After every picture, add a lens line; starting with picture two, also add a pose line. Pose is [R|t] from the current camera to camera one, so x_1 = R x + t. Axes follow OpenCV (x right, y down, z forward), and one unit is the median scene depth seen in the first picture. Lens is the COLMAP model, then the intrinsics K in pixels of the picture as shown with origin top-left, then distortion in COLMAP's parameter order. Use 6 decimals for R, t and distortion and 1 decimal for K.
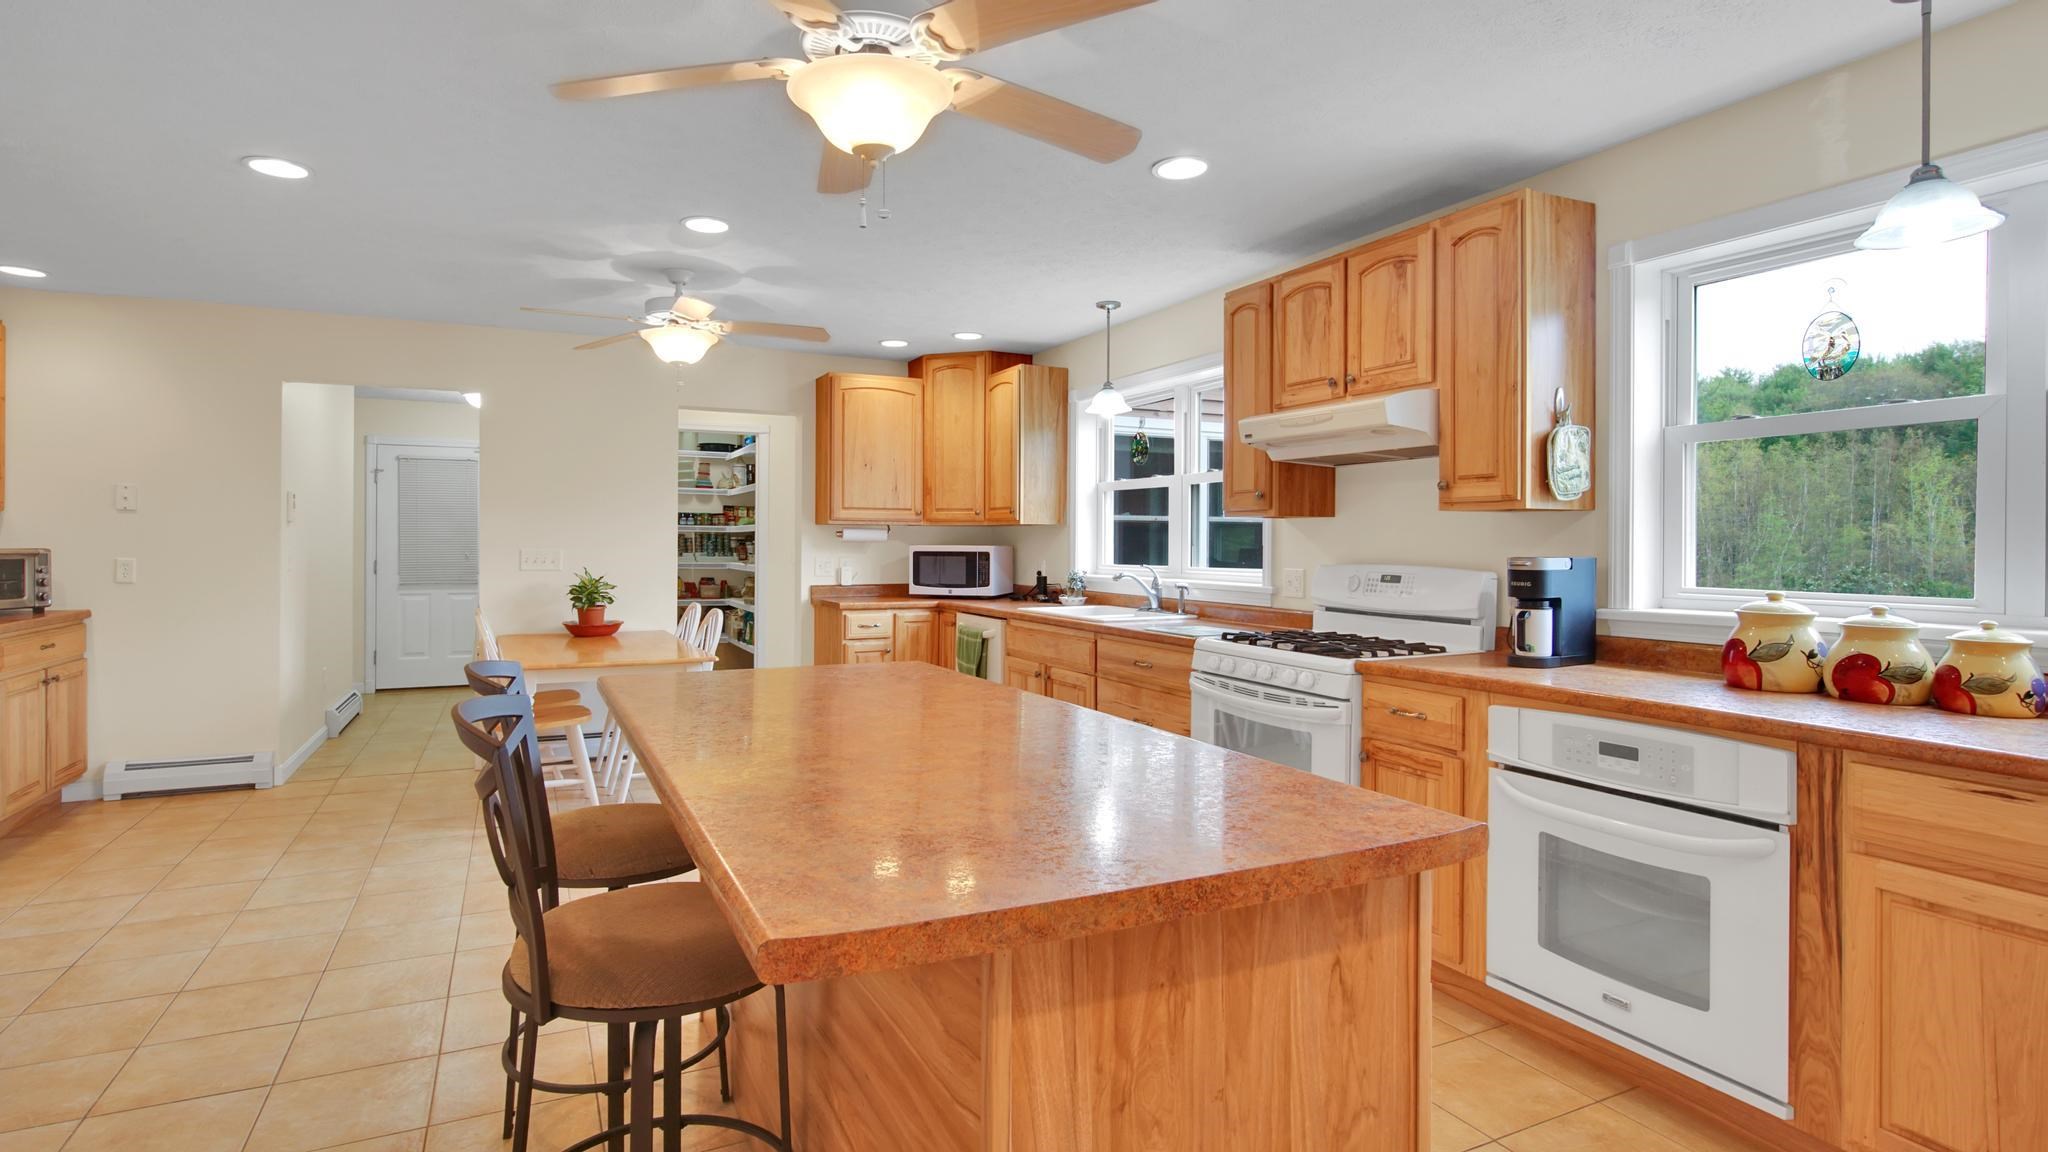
lens RADIAL K [[1027.5, 0, 1018.1], [0, 1027.5, 545.8], [0, 0, 1]] dist [-0.003477, -0.000307]
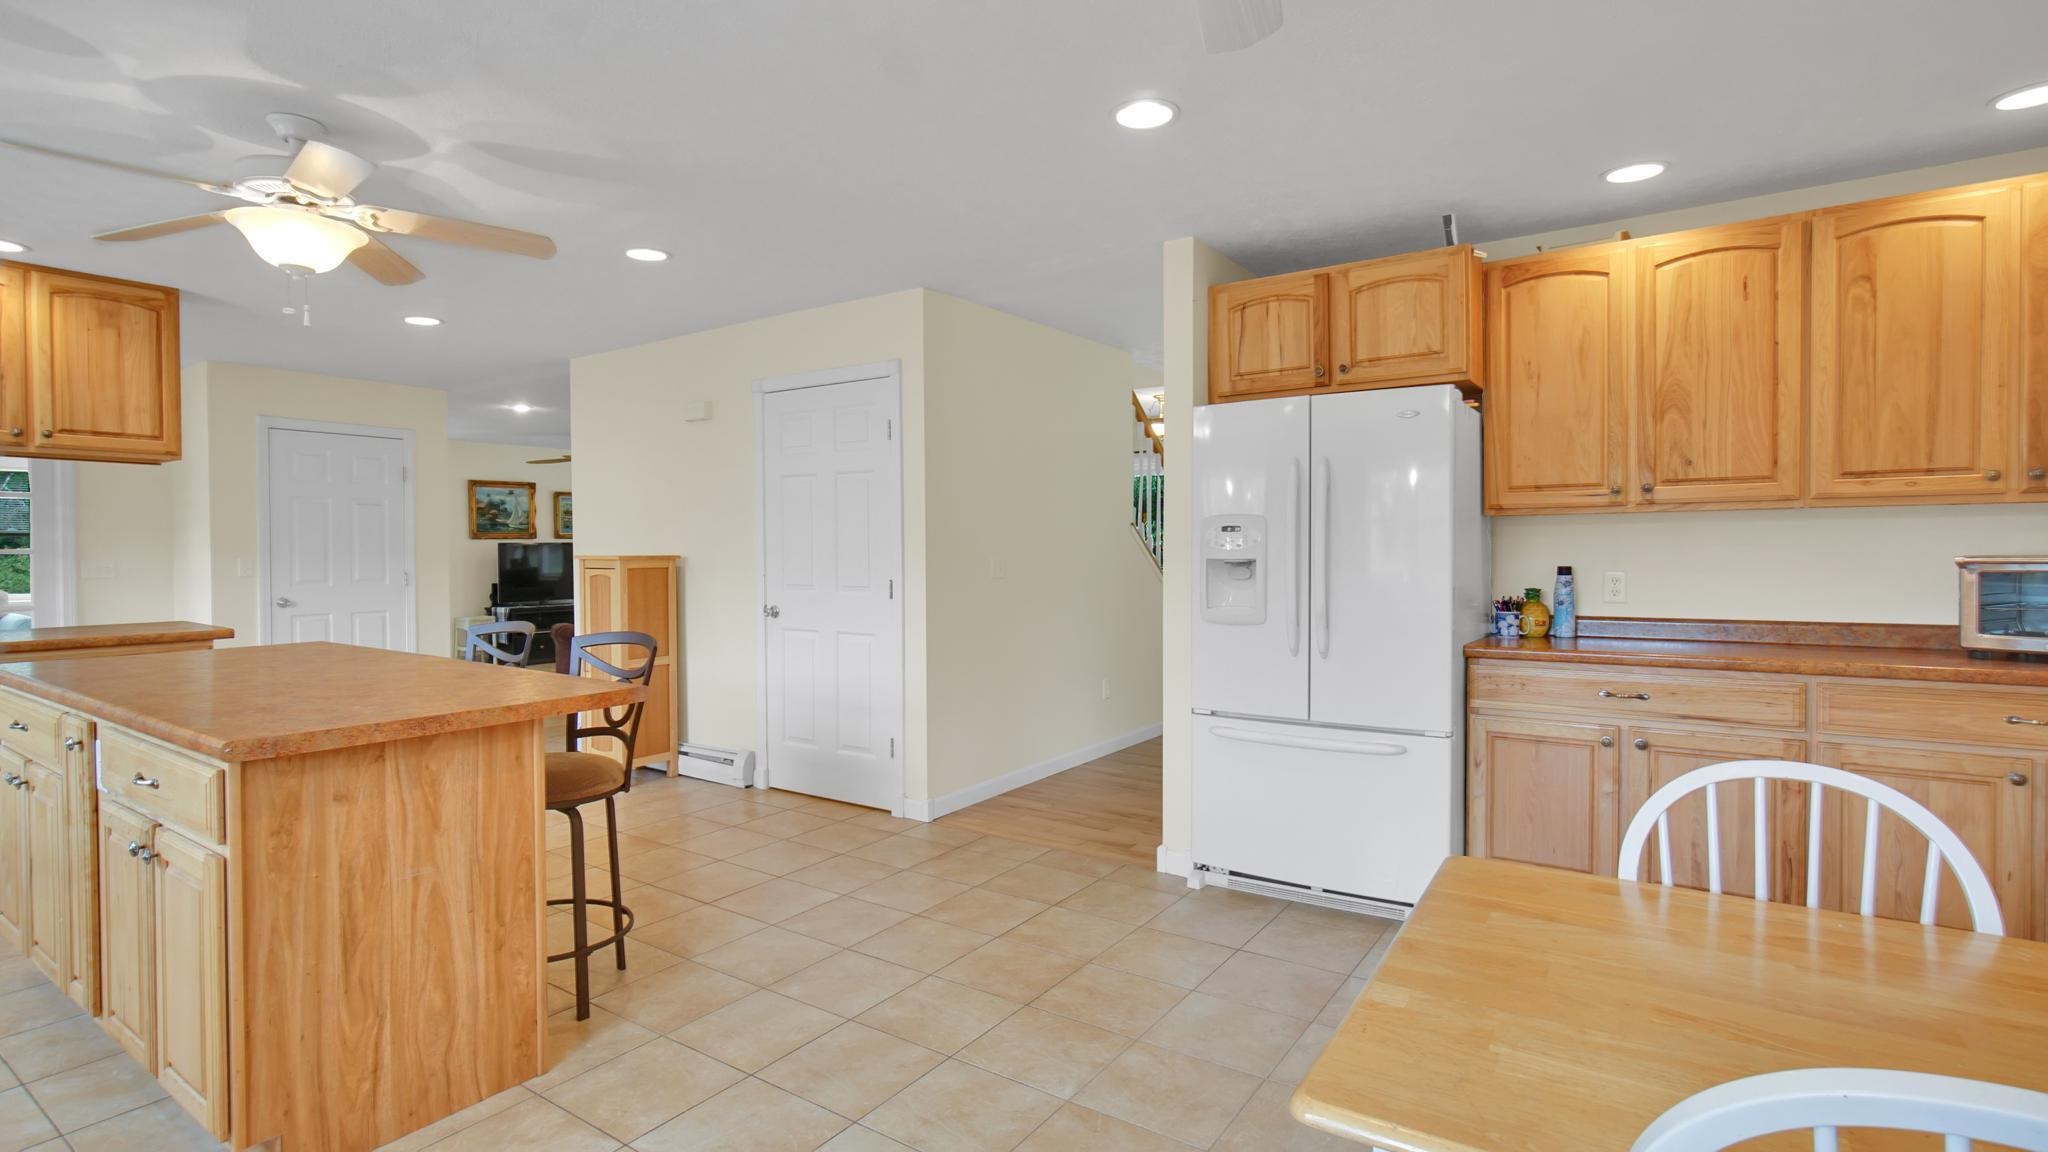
lens RADIAL K [[993.6, 0, 997.8], [0, 993.6, 564.6], [0, 0, 1]] dist [-0.001675, -0.000062]
pose [[-0.878696, 0.008538, -0.477306, -0.221909], [-0.000239, 0.999832, 0.018324, -0.004181], [0.477382, 0.016215, -0.878546, 1.761515]]
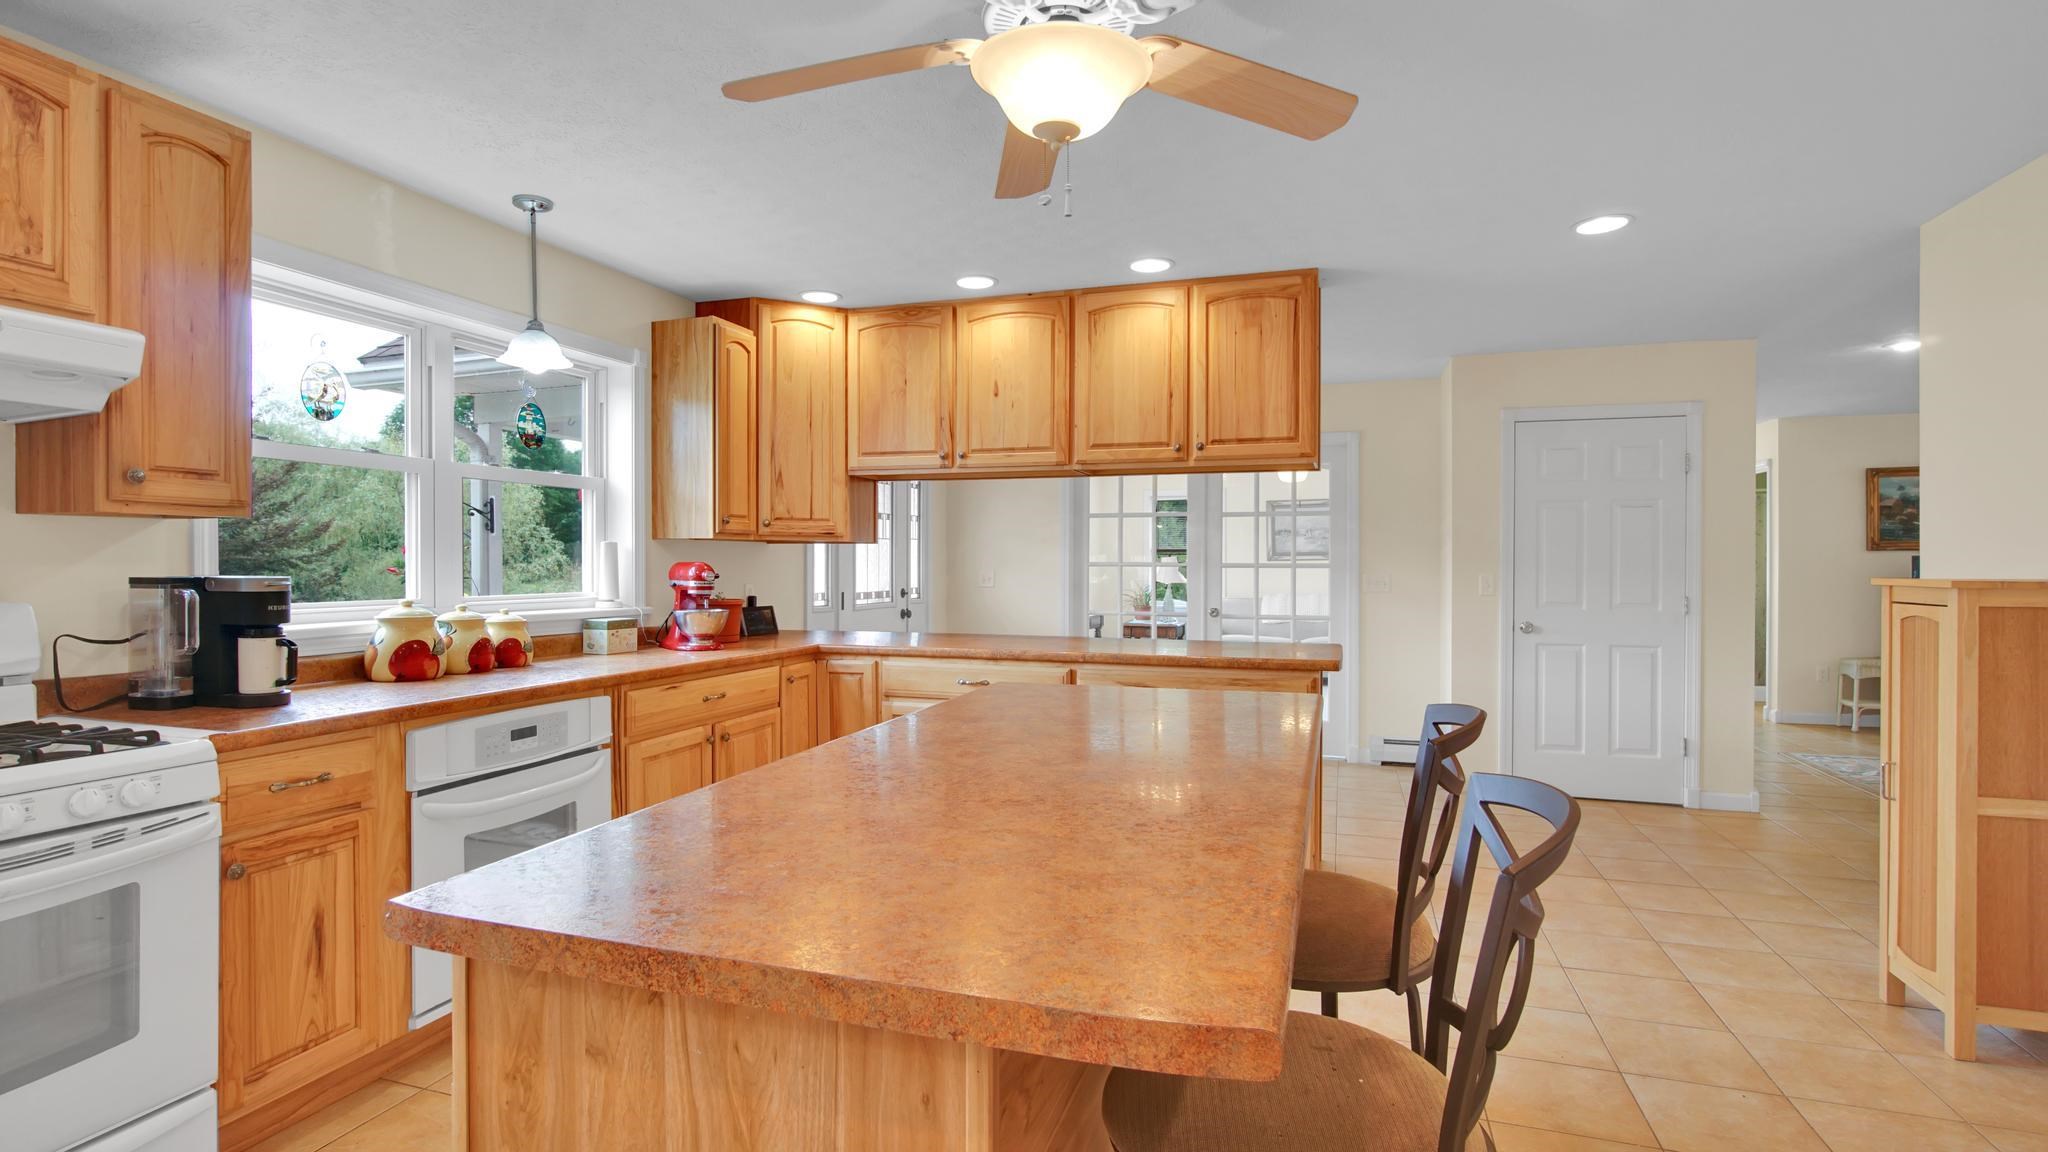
lens RADIAL K [[1000.1, 0, 994.8], [0, 1000.1, 568.9], [0, 0, 1]] dist [-0.004238, 0.000165]
pose [[-0.707209, -0.008073, 0.706959, -0.488714], [-0.001900, 0.999953, 0.009518, -0.003952], [-0.707002, 0.005388, -0.707191, 1.107161]]
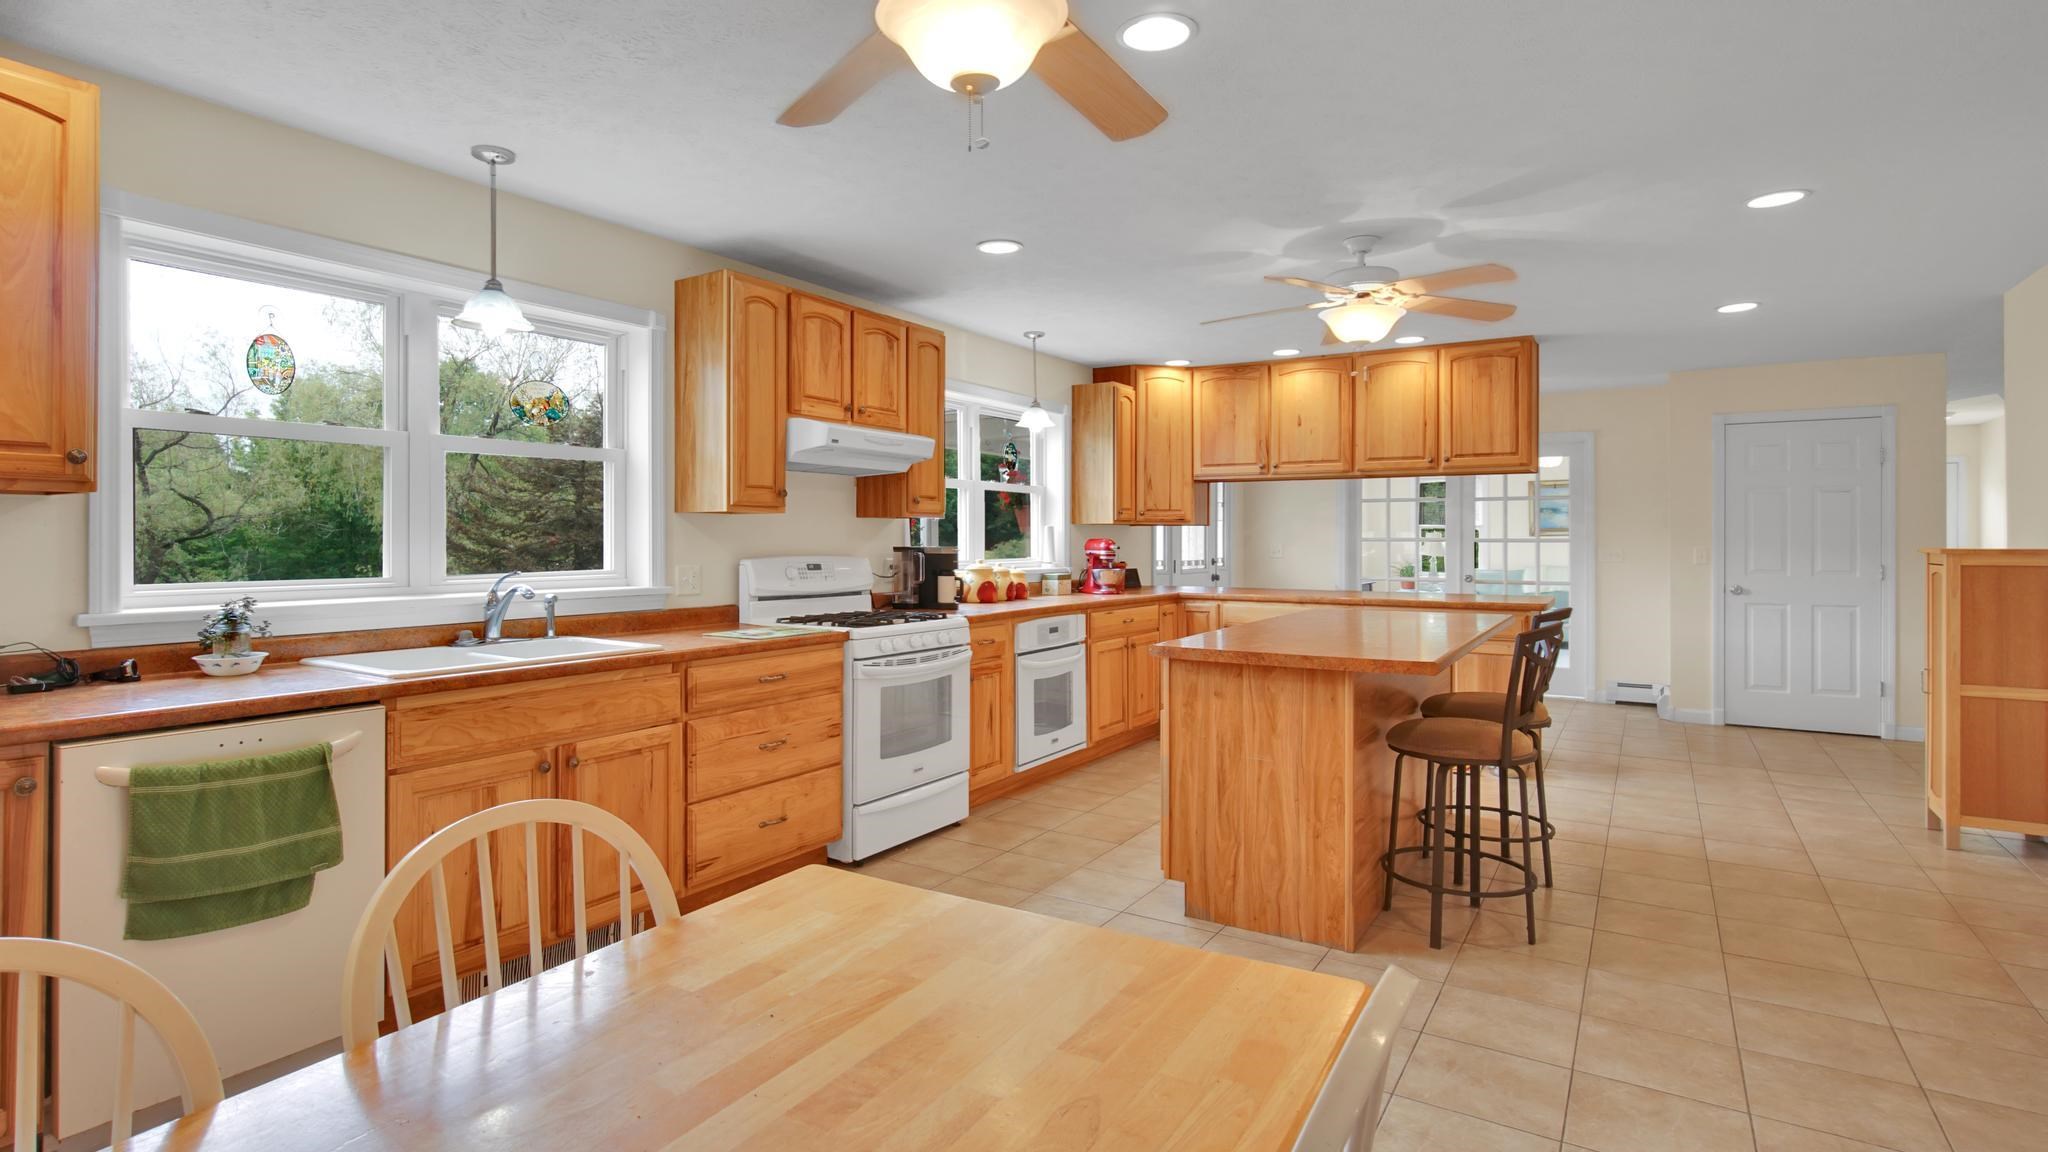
lens RADIAL K [[1002.6, 0, 1010.2], [0, 1002.6, 535.2], [0, 0, 1]] dist [0.004298, 0.000603]
pose [[-0.524895, 0.000062, 0.851167, -0.961496], [0.000732, 1.000000, 0.000379, -0.007929], [-0.851166, 0.000822, -0.524895, 1.727655]]
